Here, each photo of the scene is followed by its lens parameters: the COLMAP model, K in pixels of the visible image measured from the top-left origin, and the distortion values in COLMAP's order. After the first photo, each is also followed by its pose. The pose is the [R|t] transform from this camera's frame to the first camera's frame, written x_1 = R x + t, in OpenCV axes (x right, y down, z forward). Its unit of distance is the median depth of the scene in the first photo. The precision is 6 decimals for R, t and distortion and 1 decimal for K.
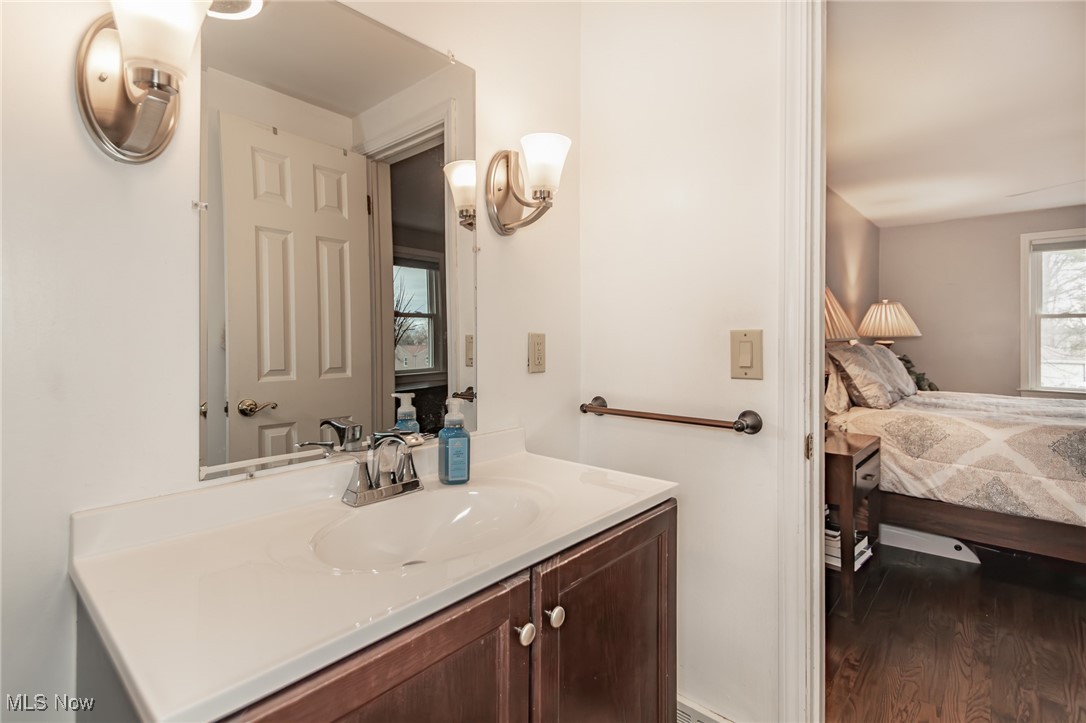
lens RADIAL K [[516.6, 0, 557.7], [0, 516.6, 337.8], [0, 0, 1]] dist [0.009767, -0.007854]
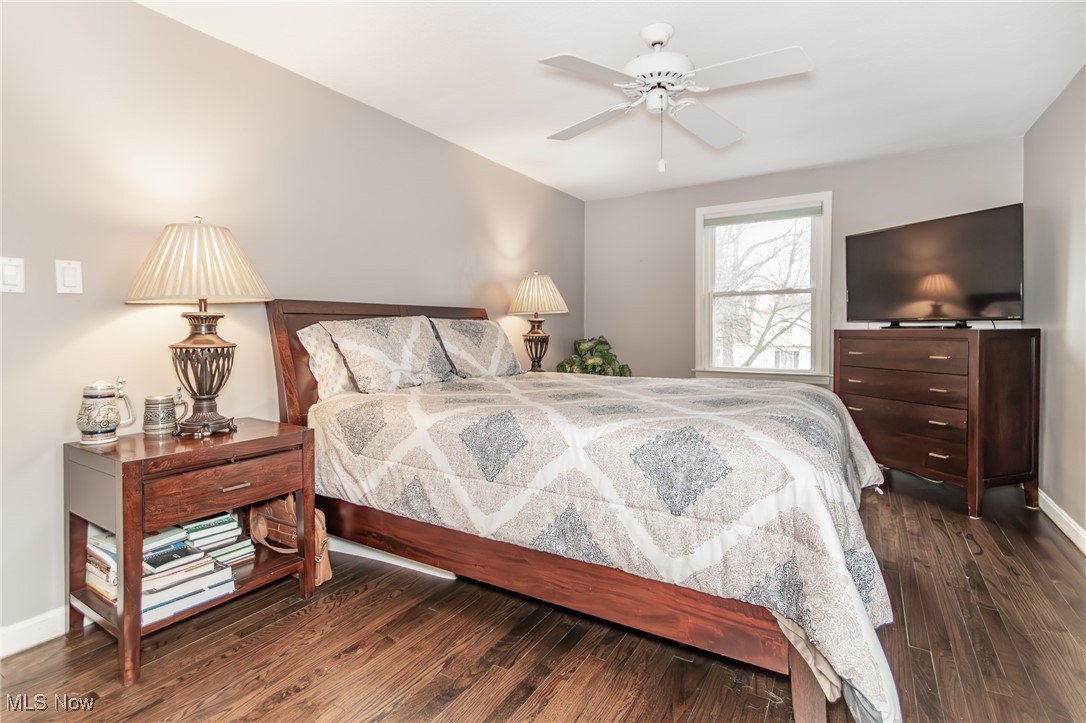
lens RADIAL K [[516.6, 0, 549.1], [0, 516.6, 338.3], [0, 0, 1]] dist [0.009767, -0.007854]
pose [[0.986160, -0.006642, 0.165662, 0.857865], [0.004595, 0.999908, 0.012734, 0.049464], [-0.165731, -0.011796, 0.986100, 0.190287]]
